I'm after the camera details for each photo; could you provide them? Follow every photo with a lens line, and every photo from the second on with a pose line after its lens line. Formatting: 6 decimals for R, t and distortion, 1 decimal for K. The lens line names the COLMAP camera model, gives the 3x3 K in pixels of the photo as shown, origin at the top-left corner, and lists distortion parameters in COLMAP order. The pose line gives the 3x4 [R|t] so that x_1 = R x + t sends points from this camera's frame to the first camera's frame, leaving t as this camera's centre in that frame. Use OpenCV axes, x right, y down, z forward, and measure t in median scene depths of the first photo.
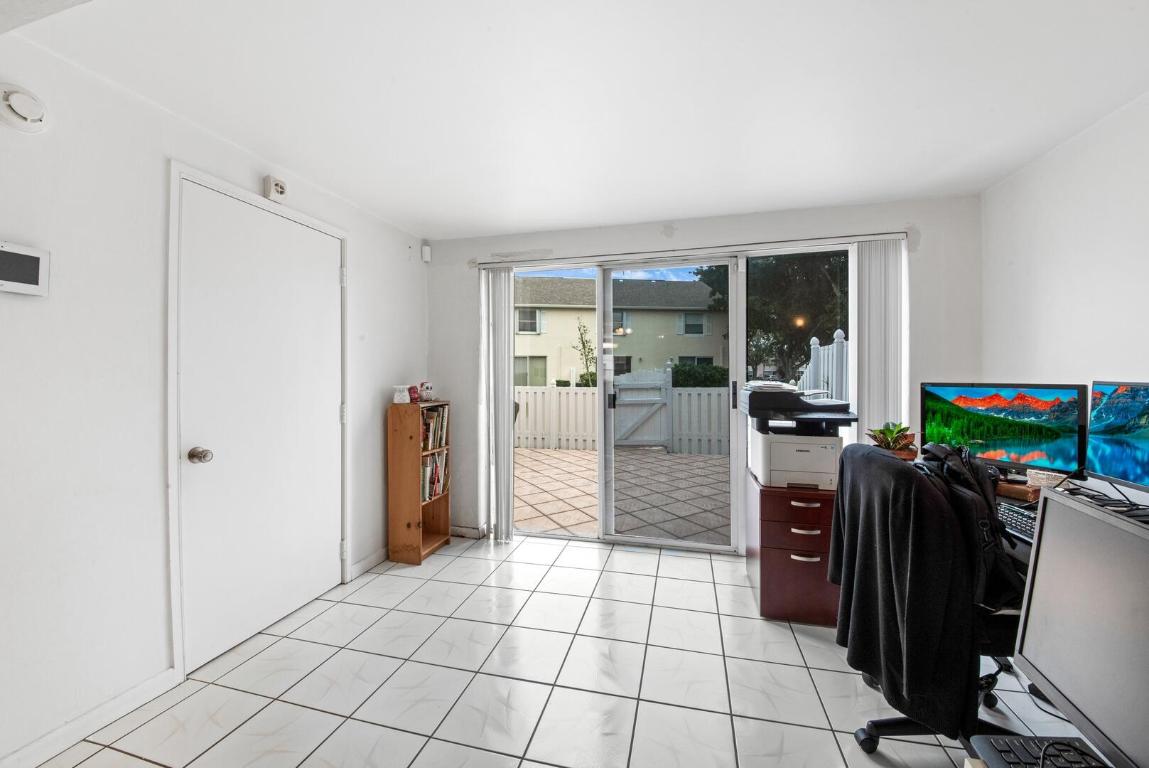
lens RADIAL K [[418.4, 0, 574.8], [0, 418.4, 372.7], [0, 0, 1]] dist [0.027727, -0.030177]
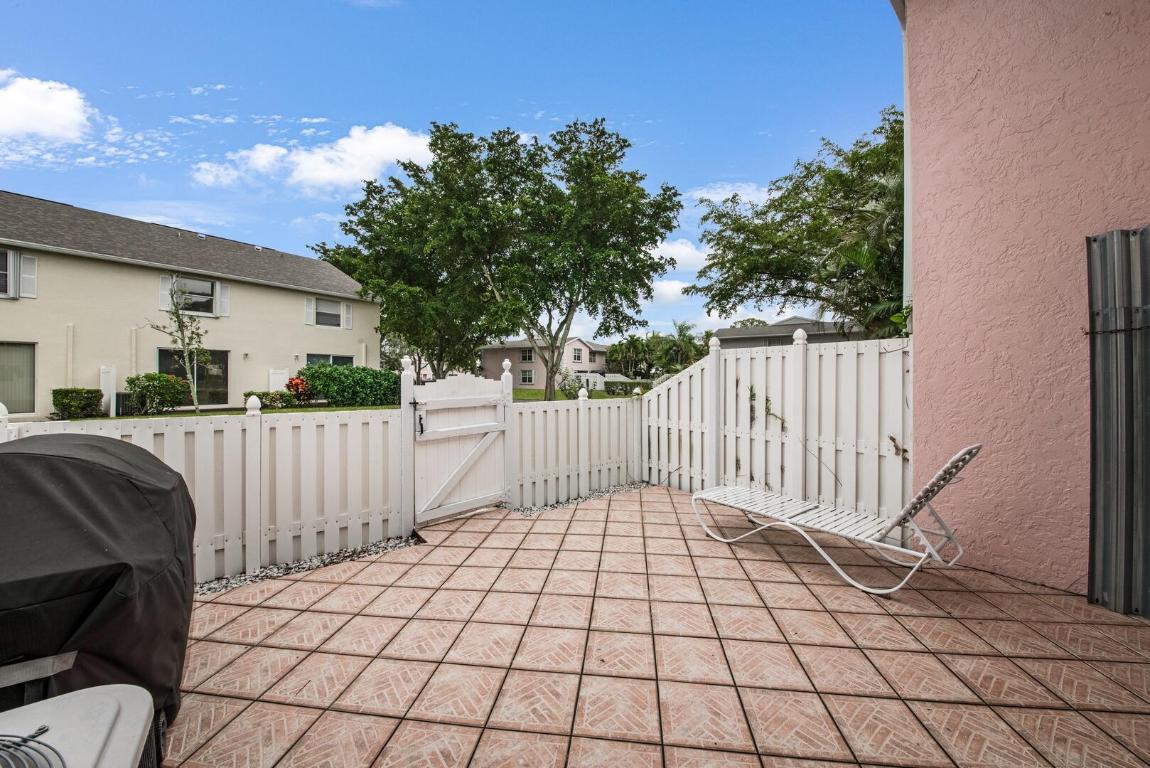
lens RADIAL K [[419.4, 0, 567.9], [0, 419.4, 374.8], [0, 0, 1]] dist [0.008095, -0.014198]
pose [[0.616246, 0.006210, 0.787529, -0.186923], [-0.006448, 0.999975, -0.002839, -0.004720], [-0.787527, -0.003328, 0.616271, 0.530561]]
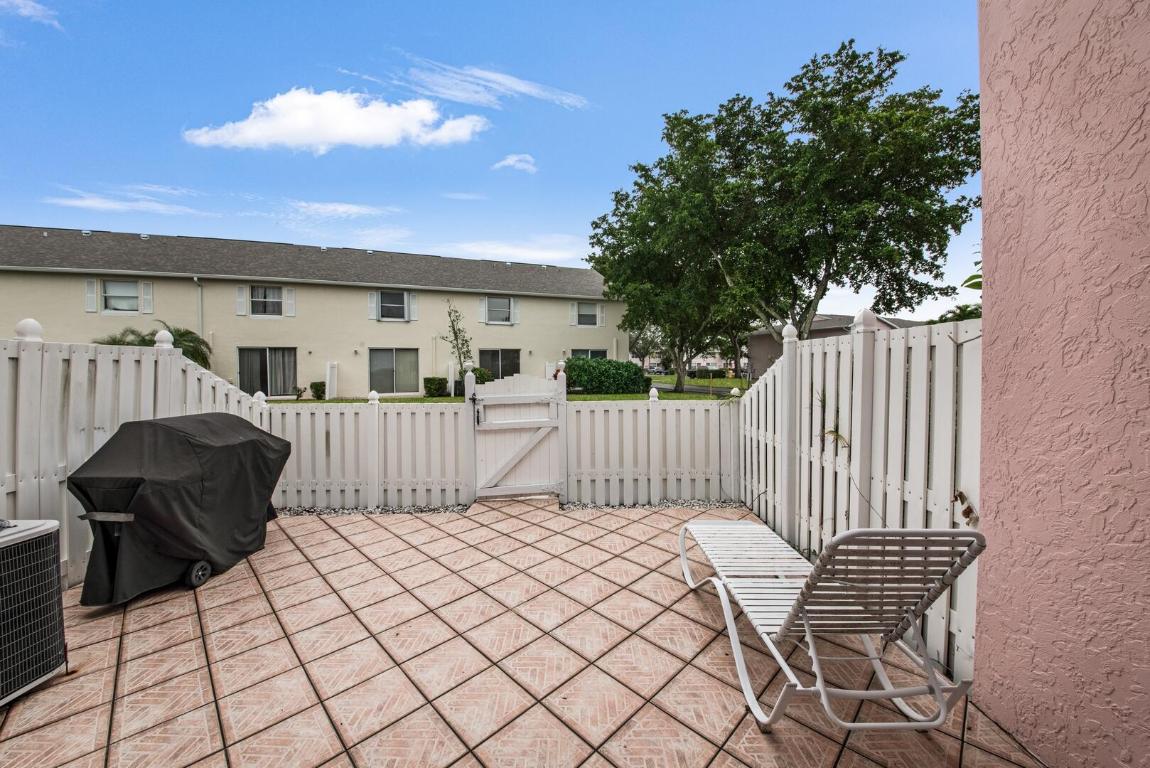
lens RADIAL K [[418.7, 0, 575.3], [0, 418.7, 372.7], [0, 0, 1]] dist [0.027727, -0.030177]
pose [[0.967634, -0.011359, 0.252101, 0.079102], [0.006234, 0.999758, 0.021117, -0.021670], [-0.252279, -0.018862, 0.967471, 0.354603]]
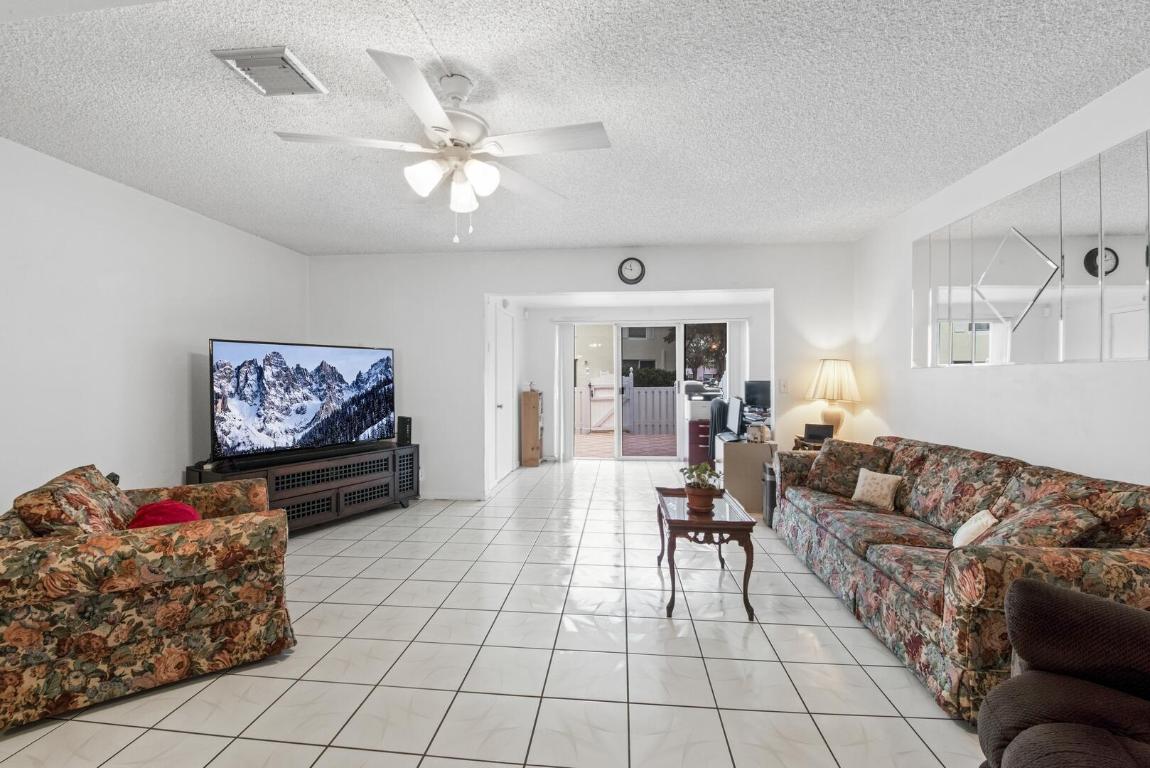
lens RADIAL K [[491.8, 0, 584.2], [0, 491.8, 375.1], [0, 0, 1]] dist [0.001030, -0.012321]
pose [[0.983446, 0.001709, 0.181191, -0.201825], [-0.001735, 0.999998, -0.000017, -0.003216], [-0.181191, -0.000298, 0.983448, -0.506168]]
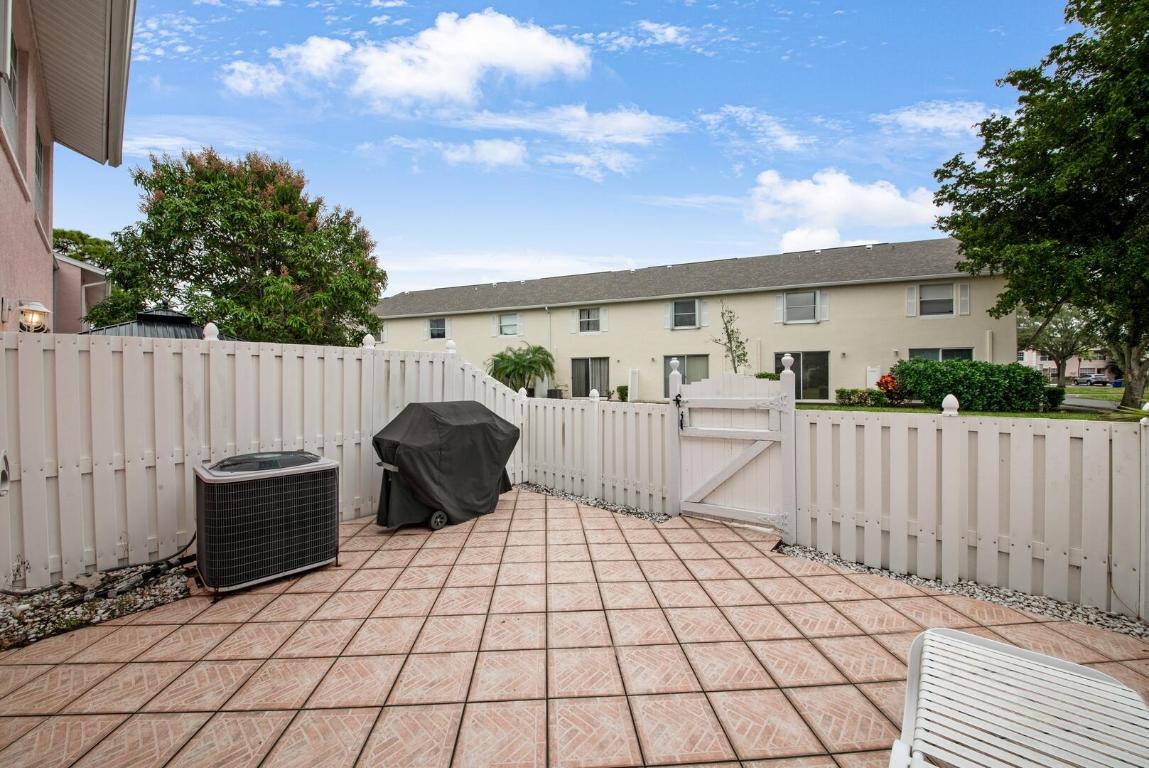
lens RADIAL K [[419.1, 0, 567.4], [0, 419.1, 374.8], [0, 0, 1]] dist [0.008095, -0.014198]
pose [[0.889009, -0.008091, -0.457819, 0.210359], [0.009723, 0.999952, 0.001208, -0.007291], [0.457787, -0.005525, 0.889045, 0.426691]]
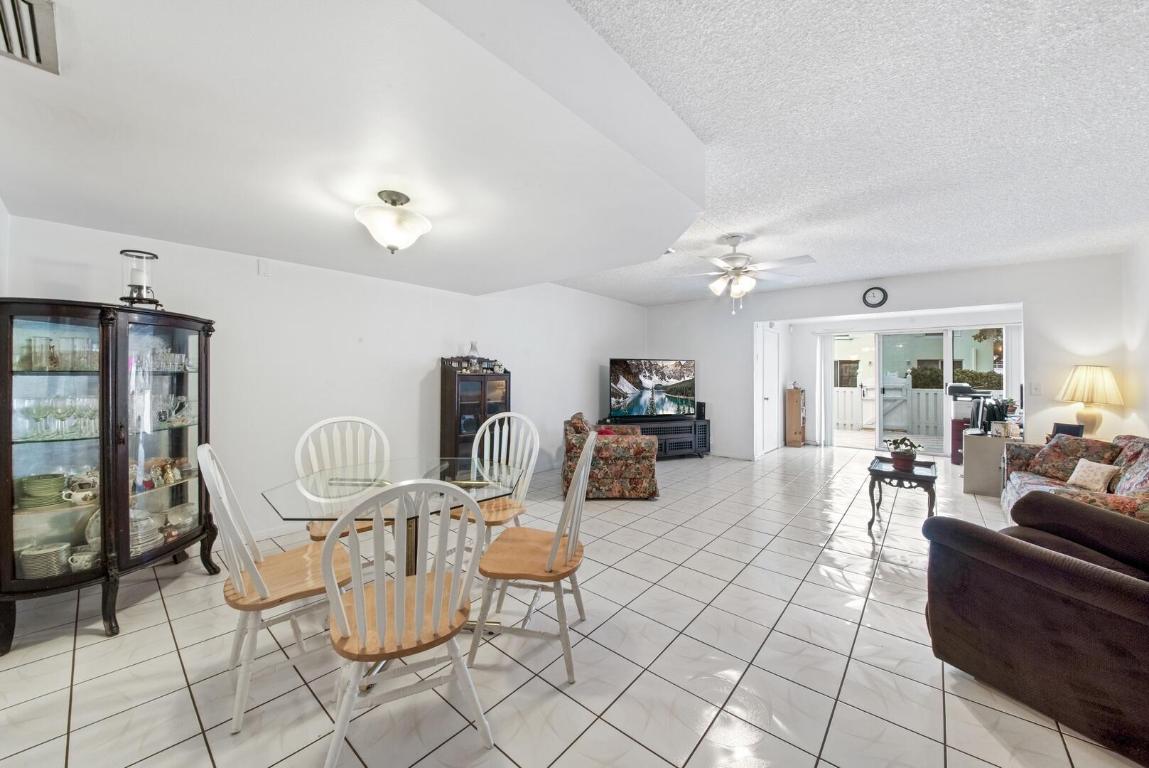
lens RADIAL K [[419.1, 0, 567.4], [0, 419.1, 374.8], [0, 0, 1]] dist [0.008095, -0.014198]
pose [[0.899129, 0.007082, -0.437627, -0.183663], [-0.006149, 0.999975, 0.003549, -0.007663], [0.437641, -0.000500, 0.899150, -0.732589]]
